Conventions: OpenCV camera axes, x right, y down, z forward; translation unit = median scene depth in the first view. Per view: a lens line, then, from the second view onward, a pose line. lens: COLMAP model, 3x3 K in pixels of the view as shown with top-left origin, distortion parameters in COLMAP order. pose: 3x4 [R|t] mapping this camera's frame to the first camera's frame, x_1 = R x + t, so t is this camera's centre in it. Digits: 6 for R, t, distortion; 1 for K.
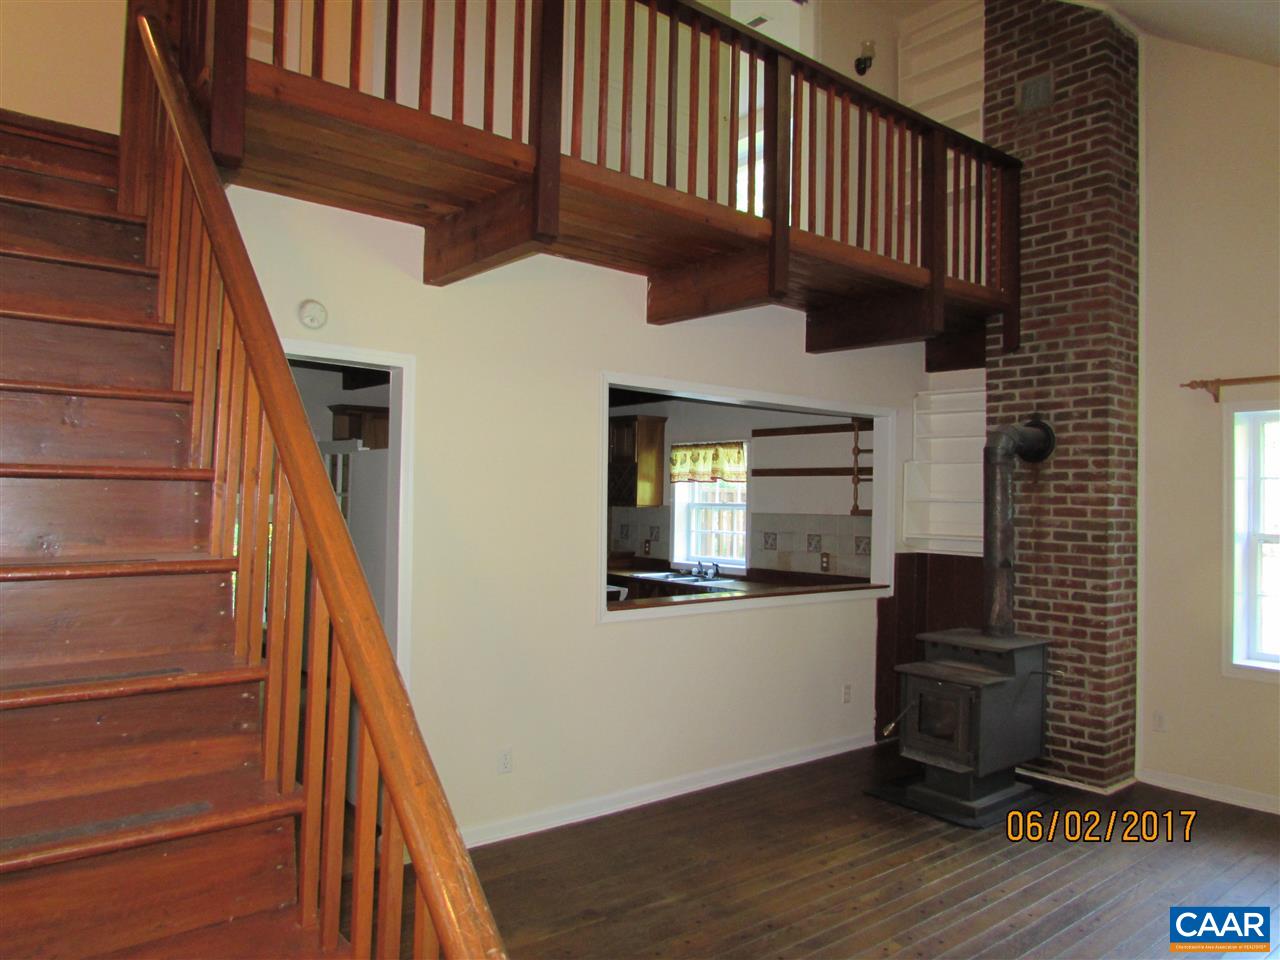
lens RADIAL K [[901.4, 0, 641.7], [0, 901.4, 485.7], [0, 0, 1]] dist [-0.041076, 0.024357]
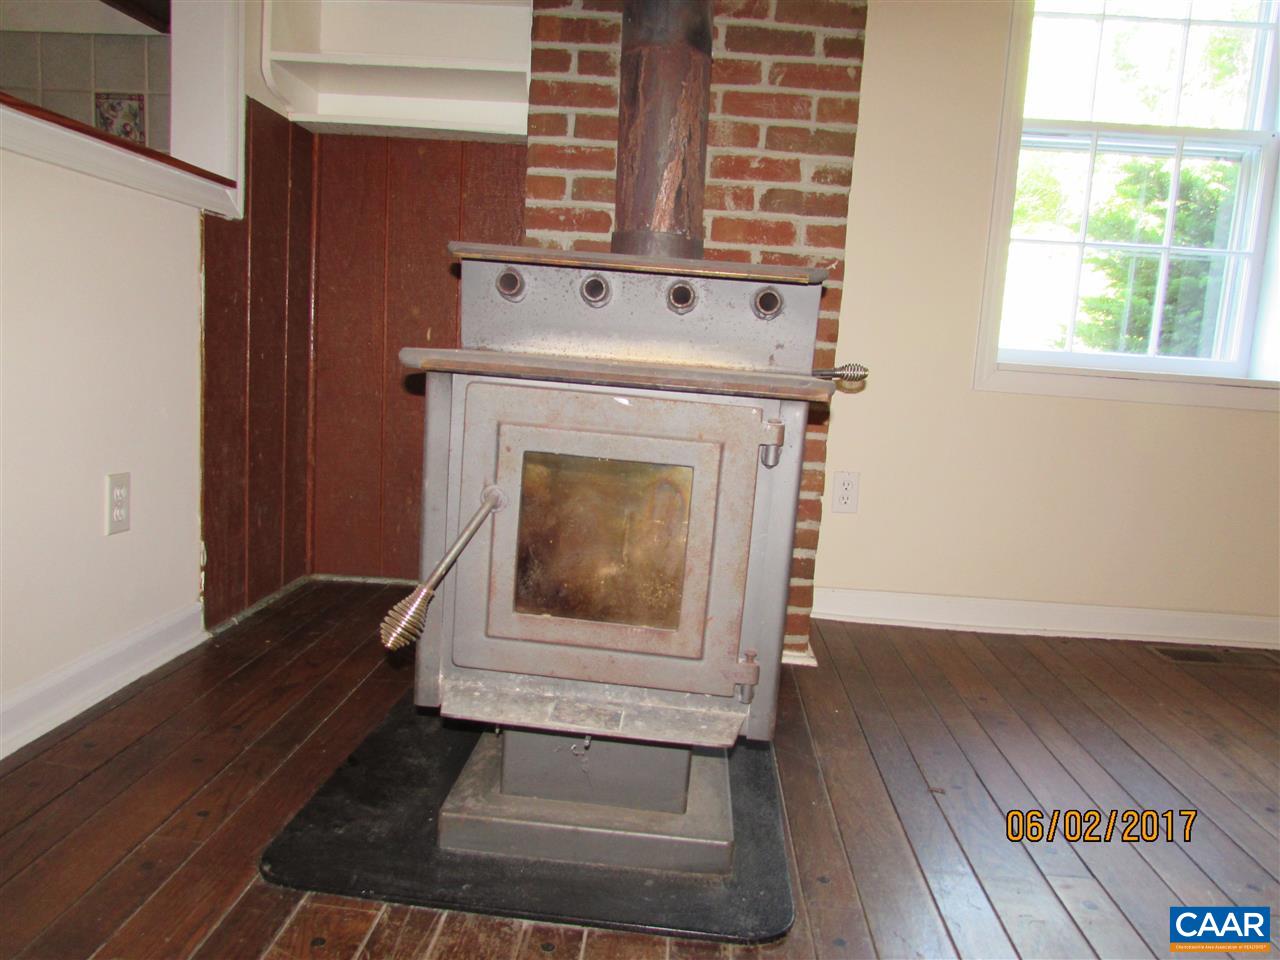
lens RADIAL K [[901.4, 0, 641.7], [0, 901.4, 485.7], [0, 0, 1]] dist [-0.041076, 0.024357]
pose [[0.674670, -0.084144, 0.733308, 0.143844], [-0.065925, 0.982641, 0.173408, 0.183053], [-0.735170, -0.165337, 0.657411, 0.758853]]
